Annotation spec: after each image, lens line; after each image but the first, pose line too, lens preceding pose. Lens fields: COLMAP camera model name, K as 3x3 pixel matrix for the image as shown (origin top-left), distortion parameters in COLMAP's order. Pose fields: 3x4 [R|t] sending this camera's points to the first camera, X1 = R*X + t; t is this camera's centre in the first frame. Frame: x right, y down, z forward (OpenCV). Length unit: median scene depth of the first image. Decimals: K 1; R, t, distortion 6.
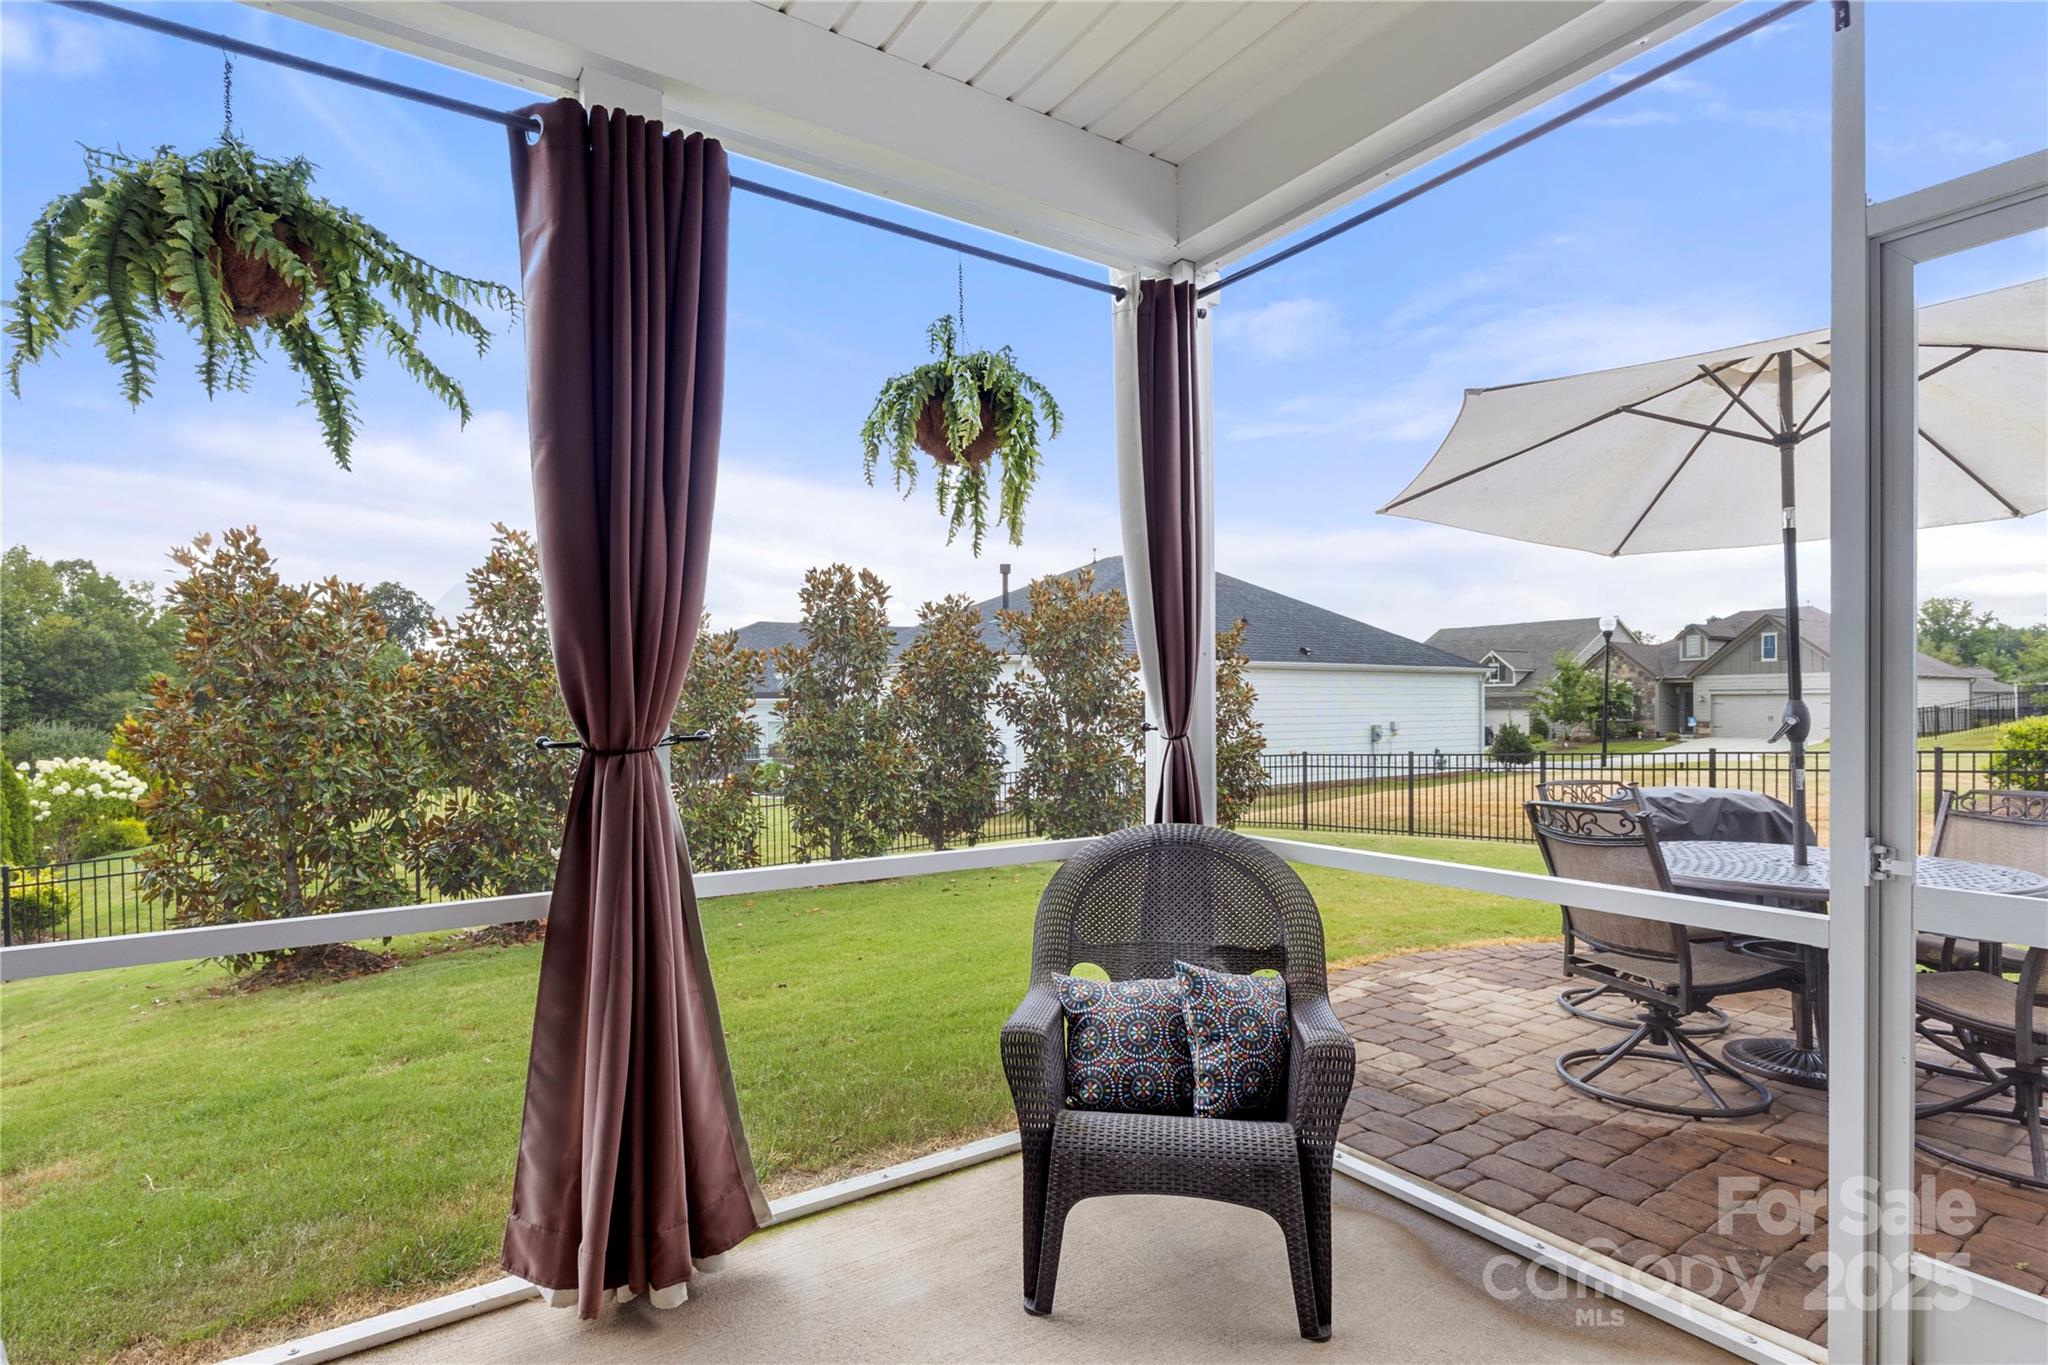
lens RADIAL K [[976.9, 0, 1016.6], [0, 976.9, 705.3], [0, 0, 1]] dist [-0.011169, 0.000190]
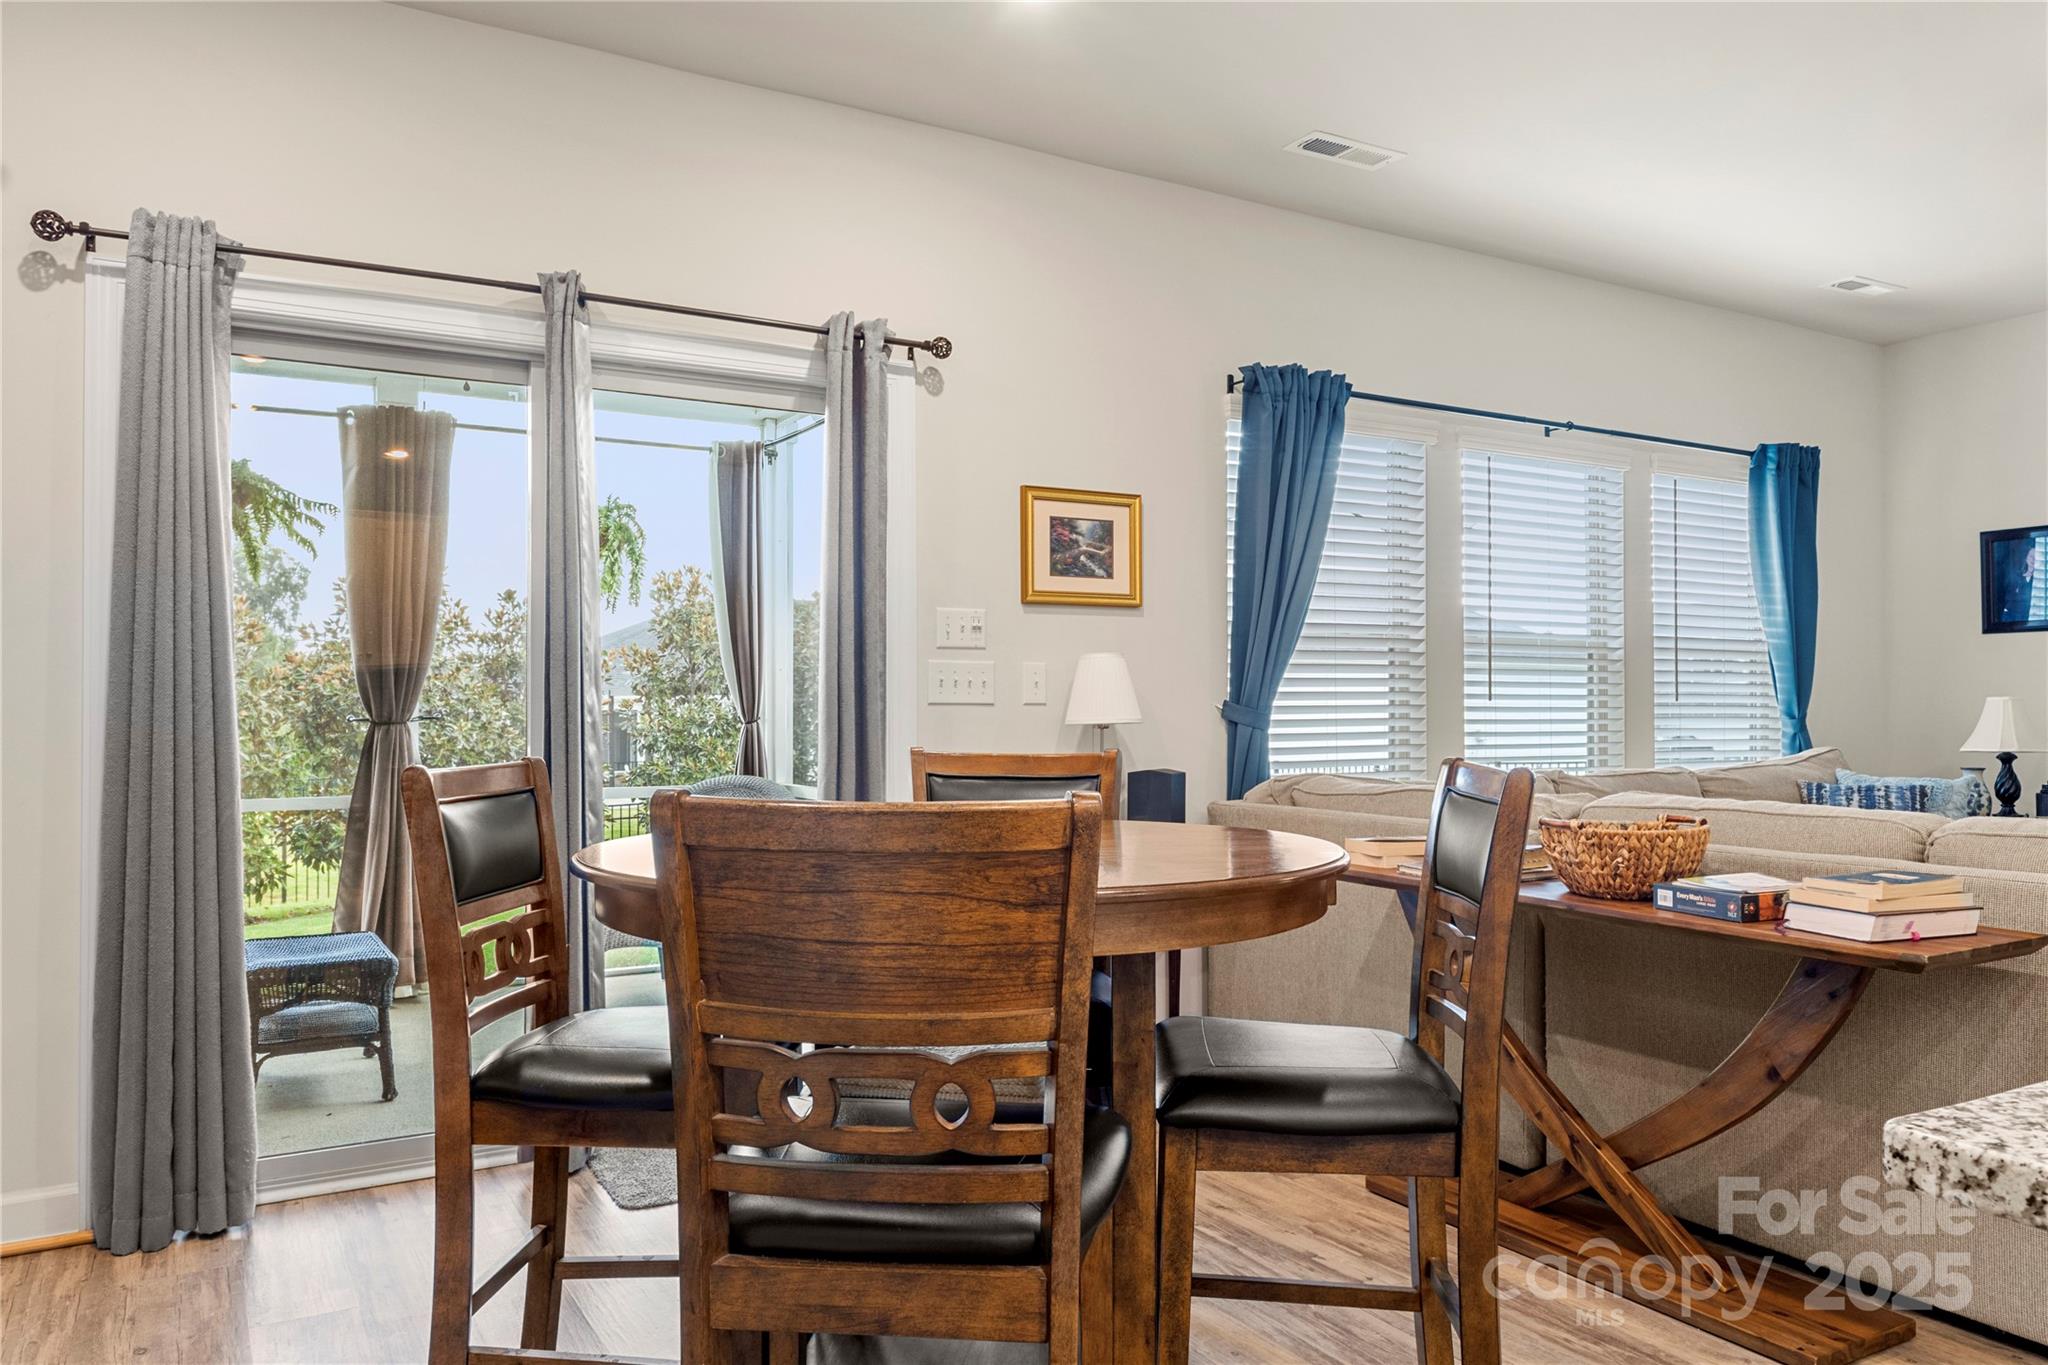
lens RADIAL K [[1402.7, 0, 1016.1], [0, 1402.7, 680.2], [0, 0, 1]] dist [0.002756, 0.000115]
pose [[0.997325, 0.008116, -0.072639, 0.367178], [-0.009608, 0.999750, -0.020212, 0.001884], [0.072457, 0.020856, 0.997153, -0.599650]]
